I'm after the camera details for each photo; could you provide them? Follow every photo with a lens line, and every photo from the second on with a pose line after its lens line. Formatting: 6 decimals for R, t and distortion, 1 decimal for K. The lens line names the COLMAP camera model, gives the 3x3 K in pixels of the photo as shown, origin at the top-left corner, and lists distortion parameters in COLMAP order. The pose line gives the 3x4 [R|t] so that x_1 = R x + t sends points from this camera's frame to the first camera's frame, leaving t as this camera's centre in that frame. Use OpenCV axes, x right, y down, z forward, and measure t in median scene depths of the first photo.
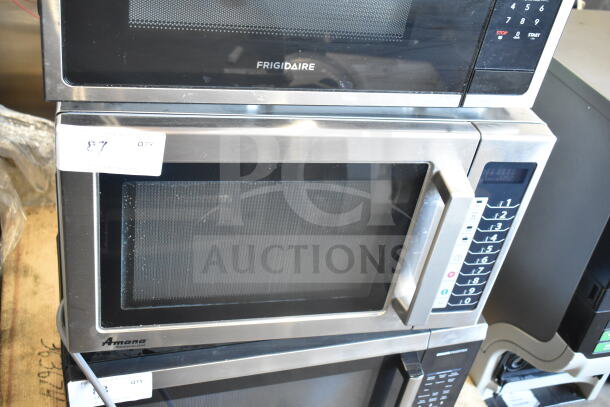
lens RADIAL K [[697.3, 0, 304.8], [0, 697.3, 204.4], [0, 0, 1]] dist [-0.013339, 0.000000]
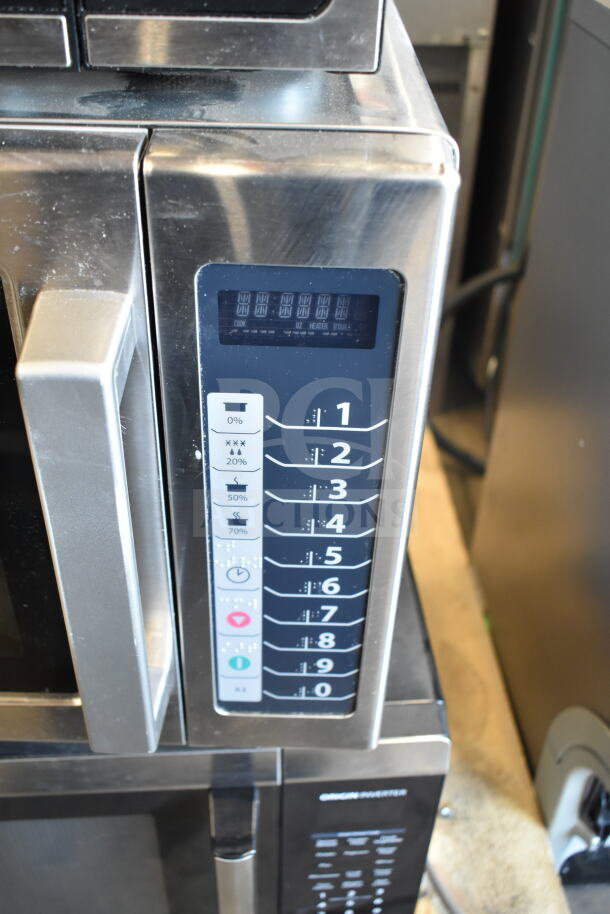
lens RADIAL K [[875.2, 0, 304.3], [0, 875.2, 456.4], [0, 0, 1]] dist [-0.012601, 0.000000]
pose [[0.961316, 0.042770, -0.272108, 0.345867], [-0.039462, 0.999066, 0.017619, 0.009155], [0.272608, -0.006199, 0.962105, 0.564253]]
